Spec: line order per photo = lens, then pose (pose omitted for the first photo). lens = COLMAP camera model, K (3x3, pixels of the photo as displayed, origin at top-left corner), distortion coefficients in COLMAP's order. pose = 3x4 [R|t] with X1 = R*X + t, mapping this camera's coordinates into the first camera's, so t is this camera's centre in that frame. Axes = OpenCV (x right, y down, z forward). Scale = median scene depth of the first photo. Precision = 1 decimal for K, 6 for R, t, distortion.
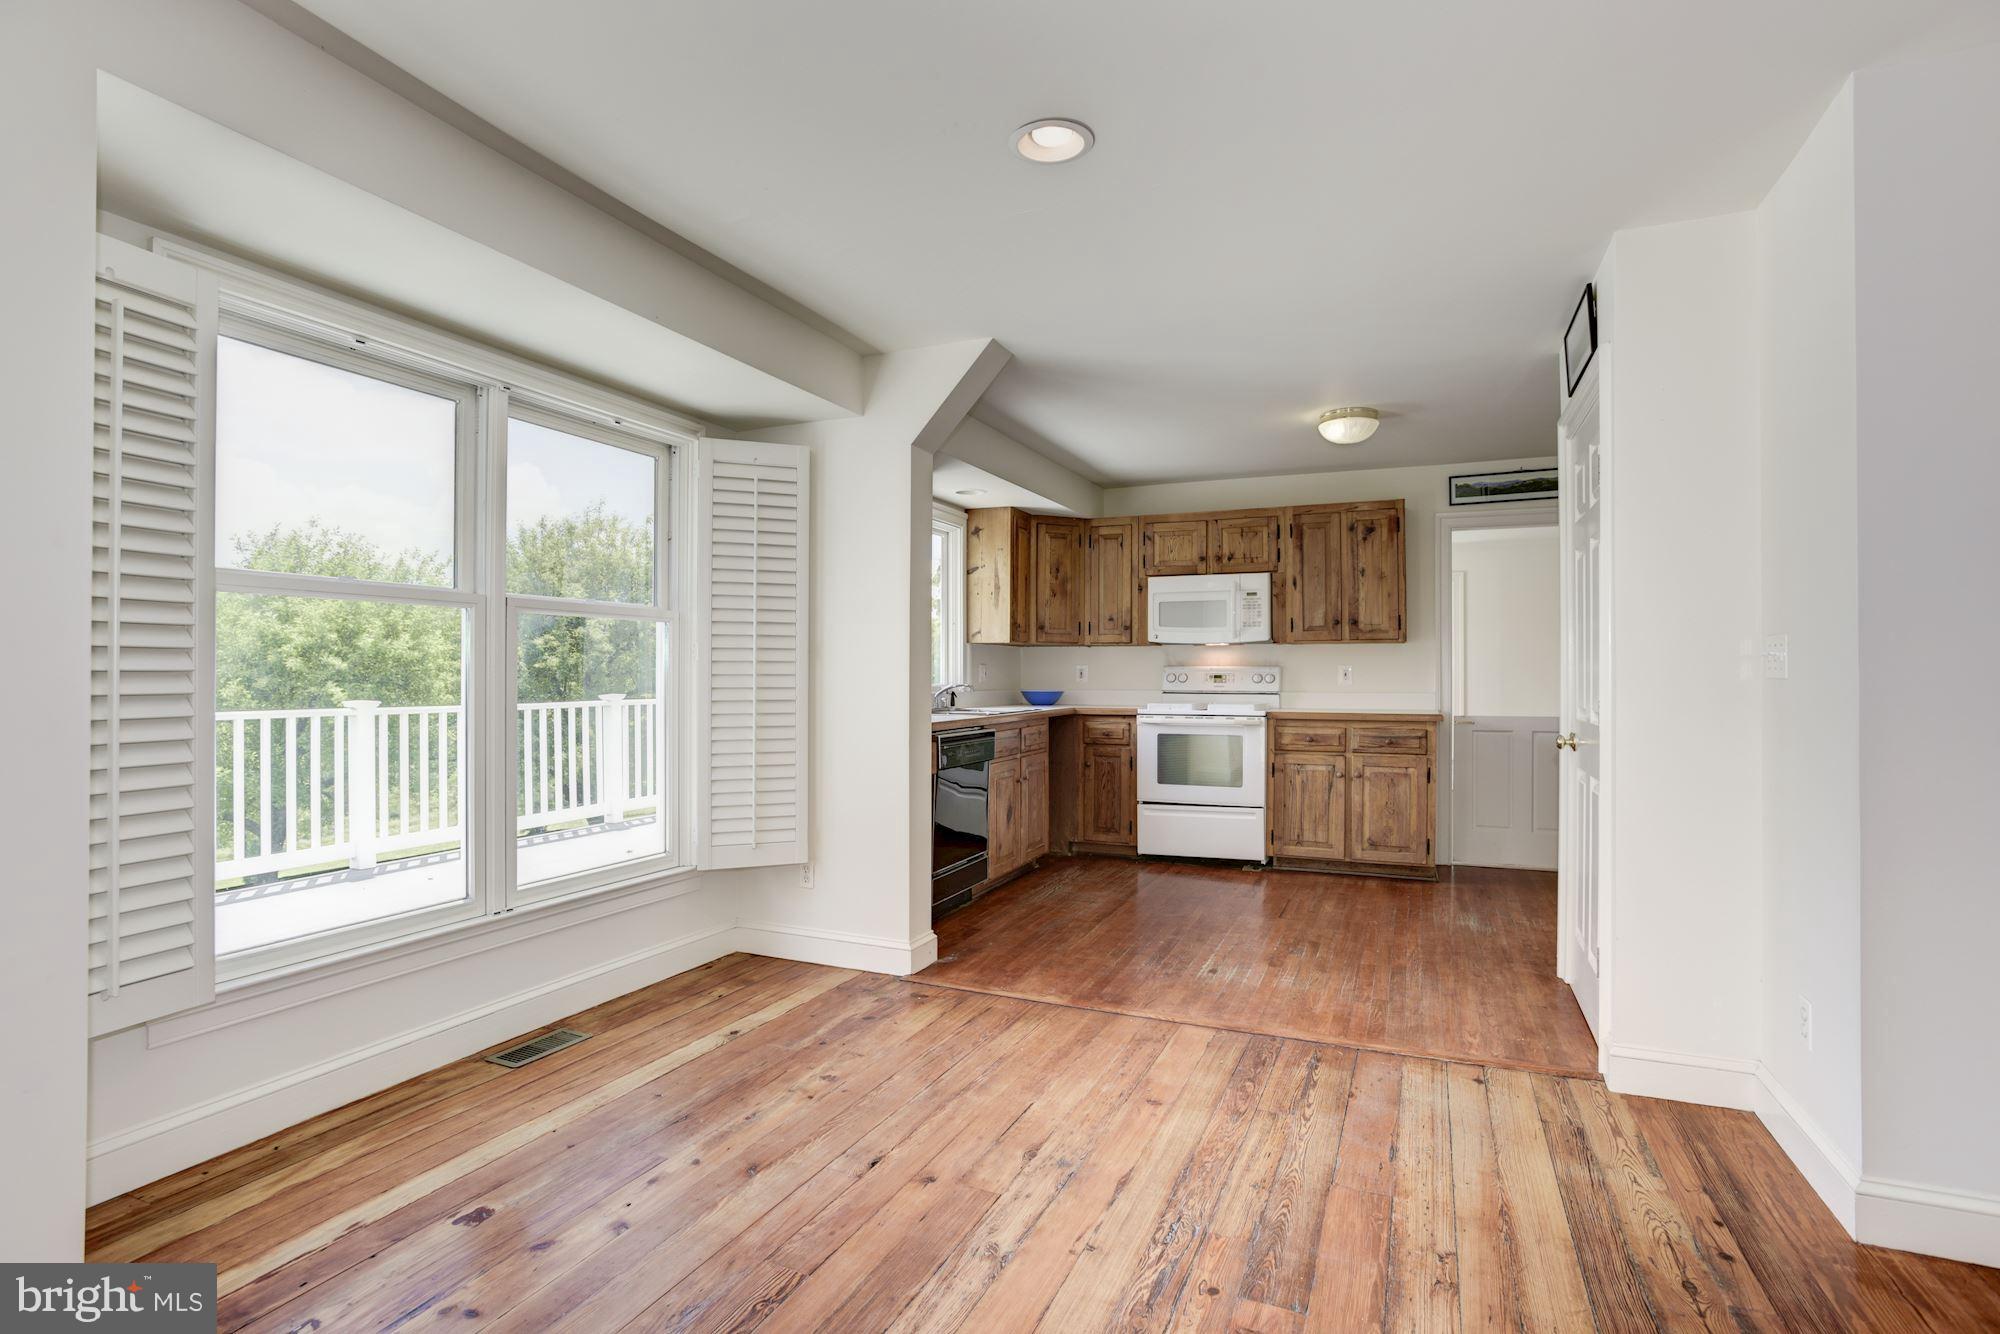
lens RADIAL K [[980.2, 0, 996.8], [0, 980.2, 677.6], [0, 0, 1]] dist [0.002894, -0.001396]
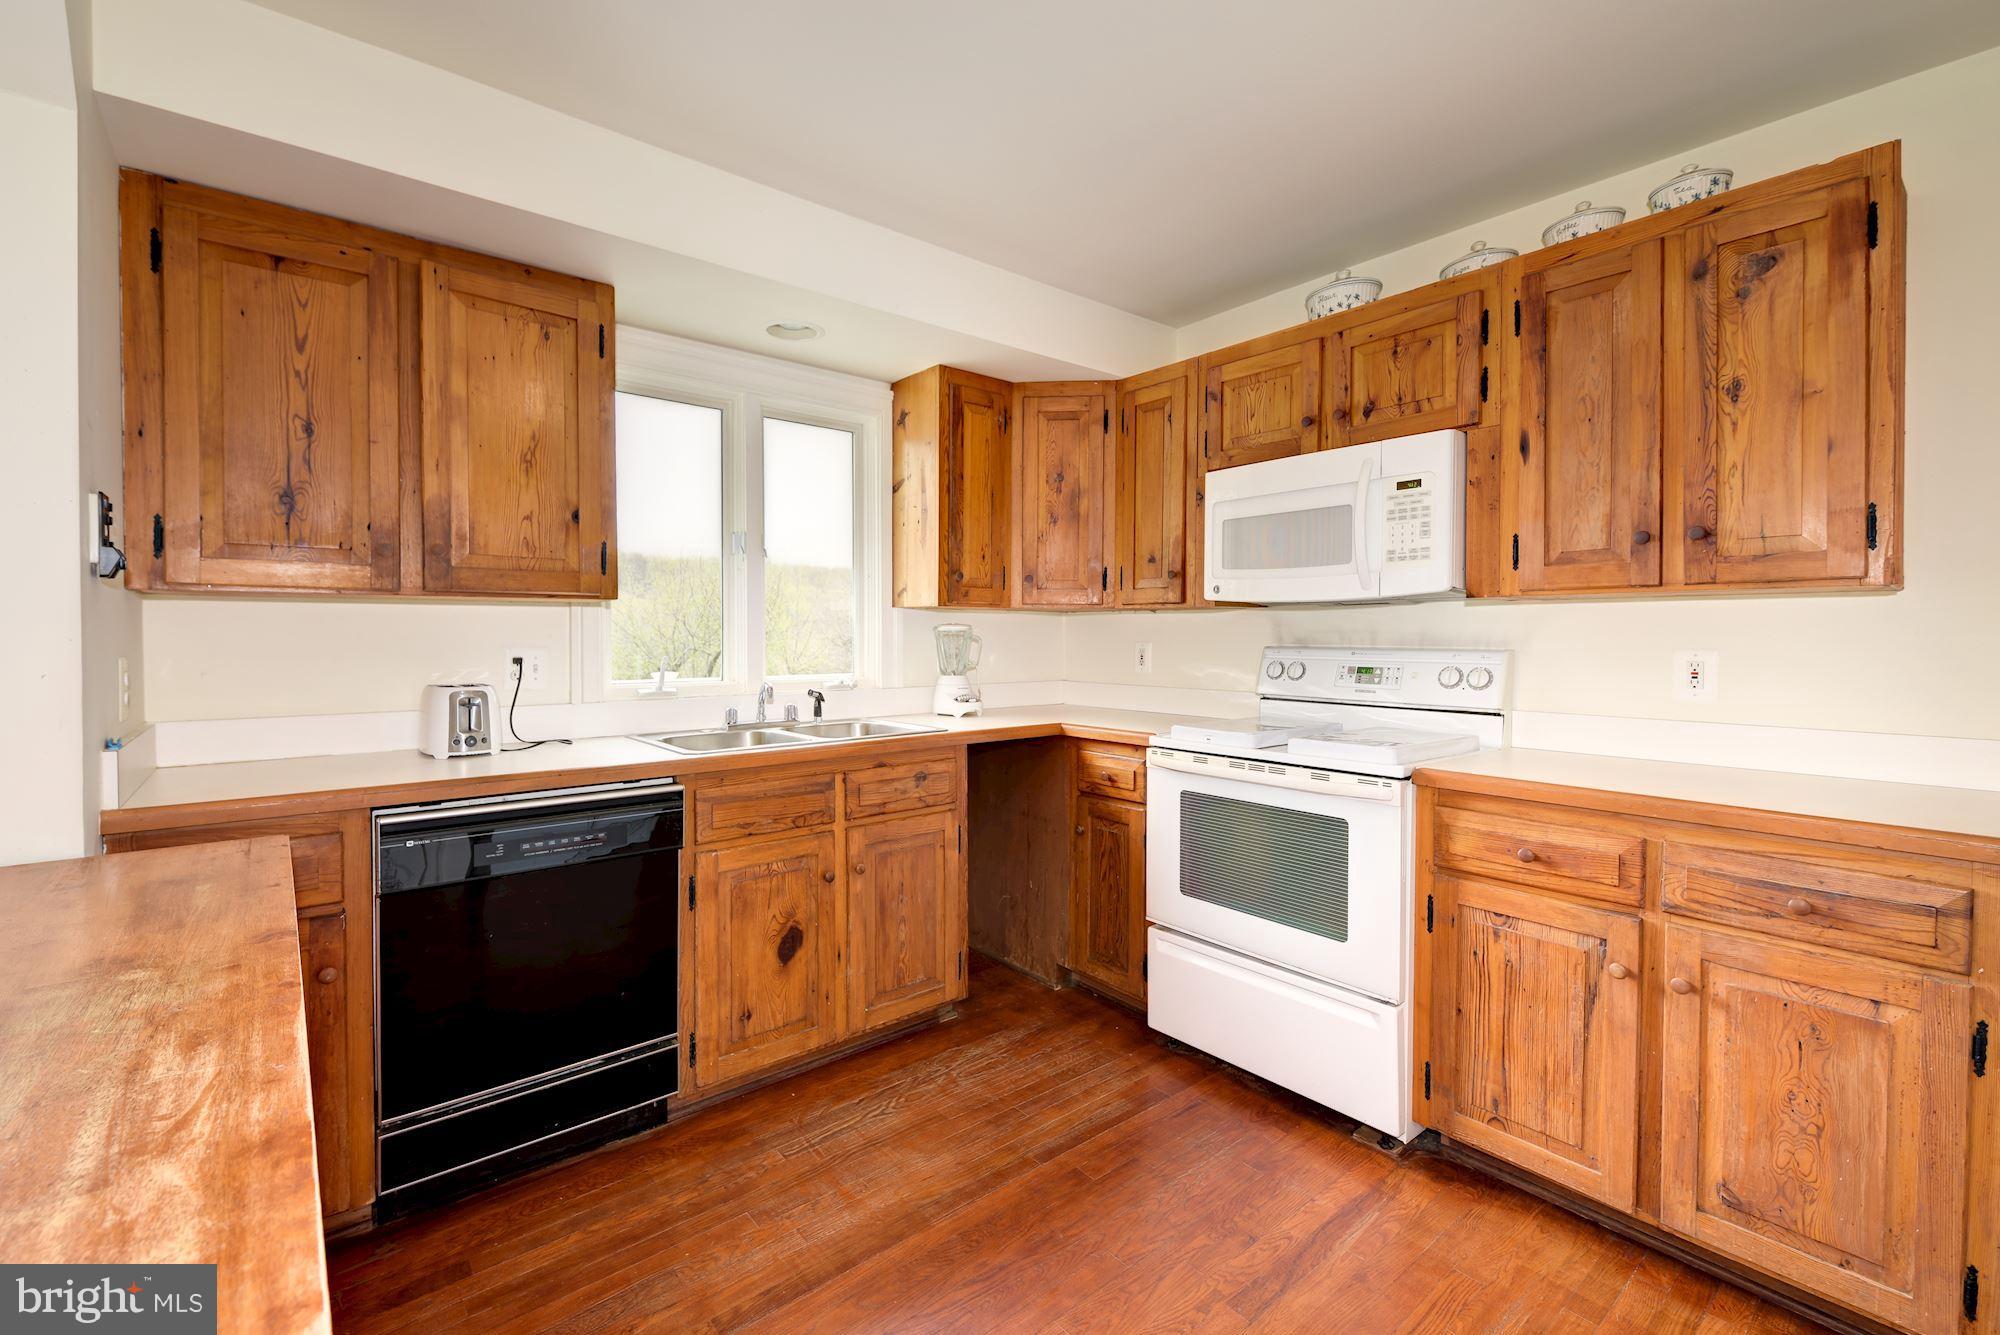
lens RADIAL K [[811.8, 0, 1019.0], [0, 811.8, 653.0], [0, 0, 1]] dist [0.000941, -0.001716]
pose [[0.893089, 0.010951, -0.449746, 0.268909], [-0.004043, 0.999859, 0.016319, -0.016396], [0.449861, -0.012756, 0.893007, 0.607229]]
